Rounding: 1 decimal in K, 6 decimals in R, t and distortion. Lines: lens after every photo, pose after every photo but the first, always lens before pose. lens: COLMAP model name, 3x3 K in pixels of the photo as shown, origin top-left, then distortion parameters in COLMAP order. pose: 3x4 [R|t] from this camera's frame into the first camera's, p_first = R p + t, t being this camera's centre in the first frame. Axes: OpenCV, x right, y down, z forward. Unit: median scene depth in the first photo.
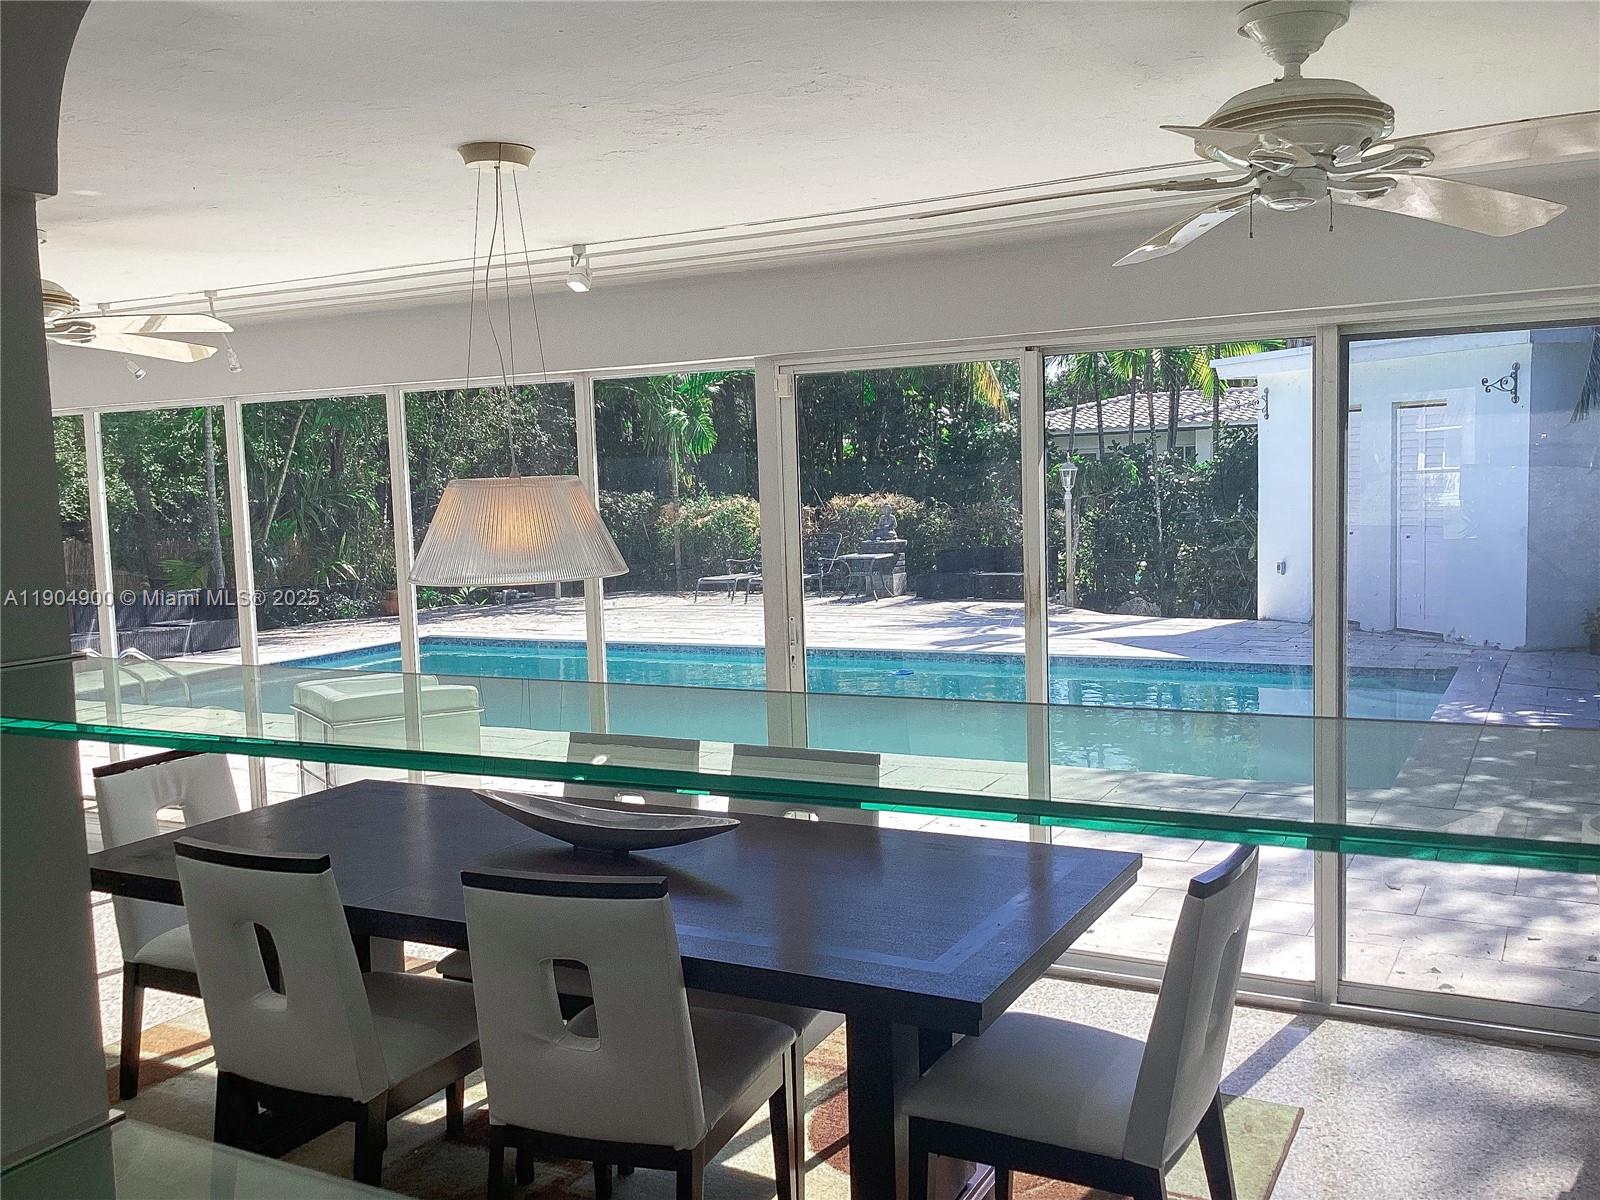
lens RADIAL K [[1433.3, 0, 800.0], [0, 1433.3, 600.0], [0, 0, 1]] dist [0.135149, -0.302139]
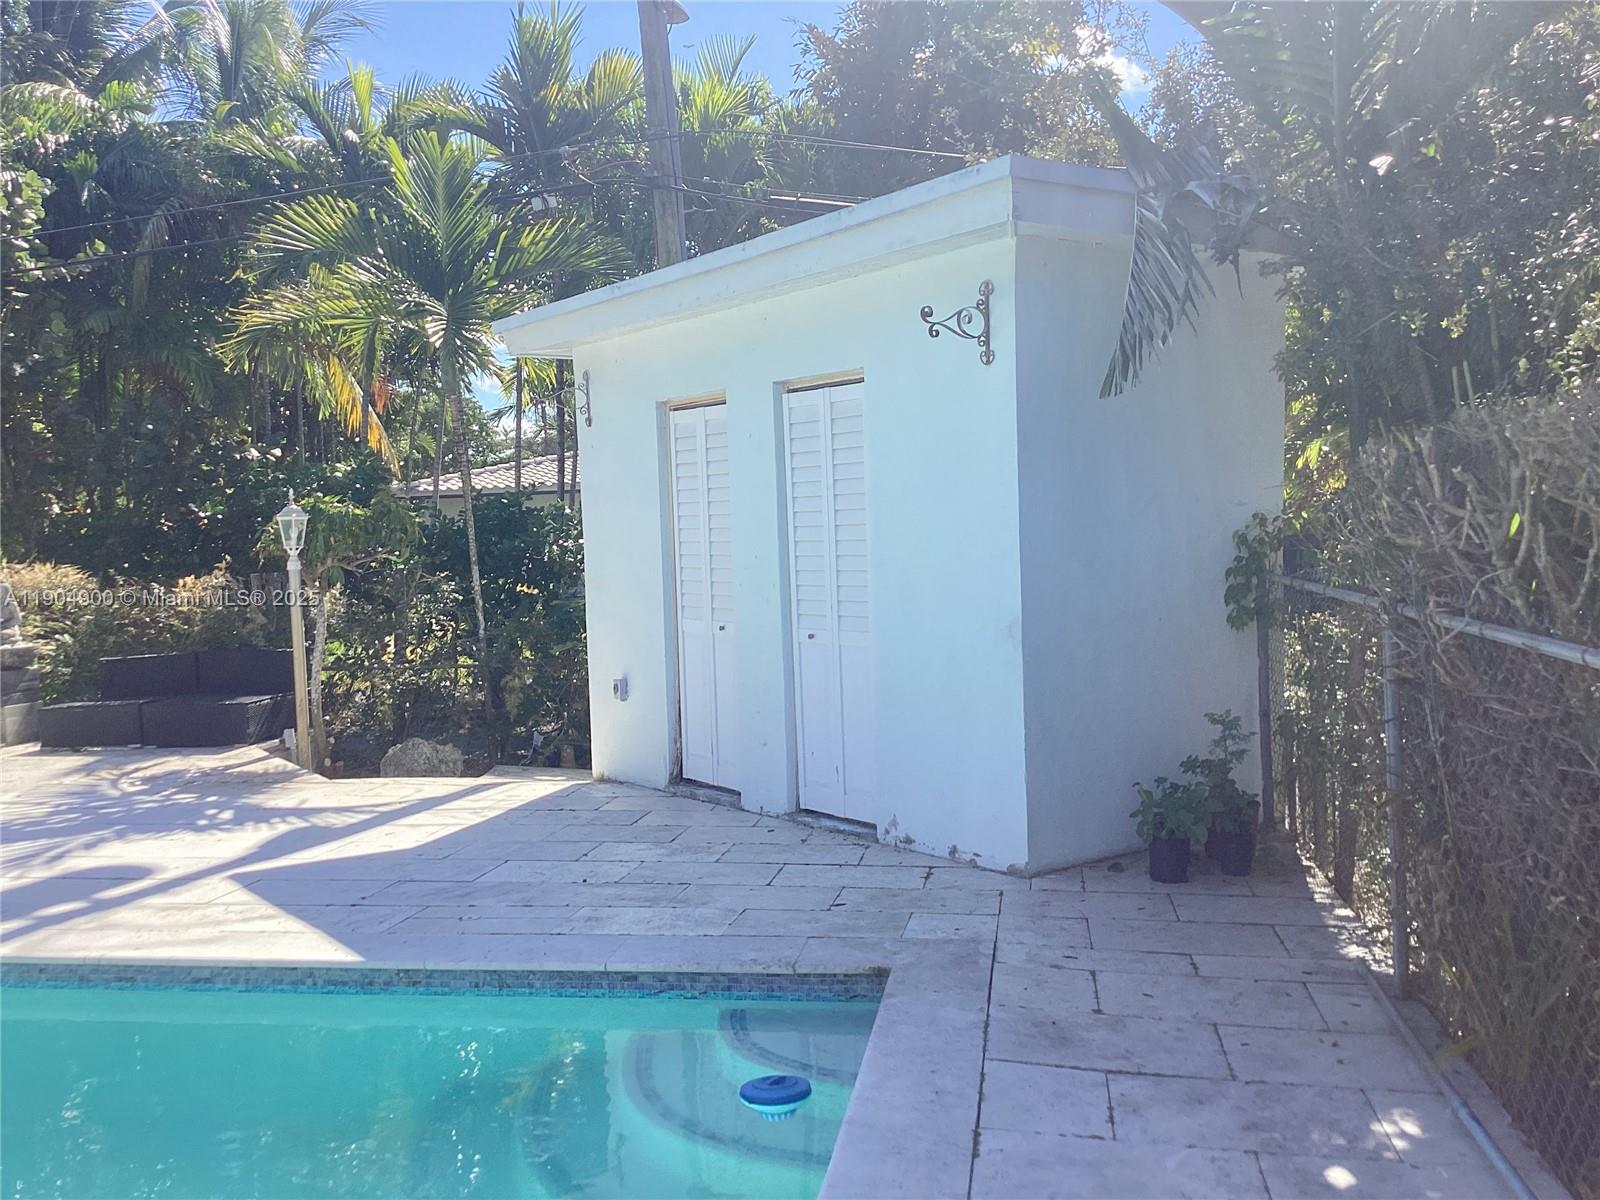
lens RADIAL K [[1476.4, 0, 800.0], [0, 1476.4, 600.0], [0, 0, 1]] dist [0.129885, -0.351267]
pose [[0.947982, -0.016312, 0.317907, 0.199852], [0.034351, 0.998096, -0.051220, -0.022629], [-0.316466, 0.059476, 0.946737, 0.405574]]
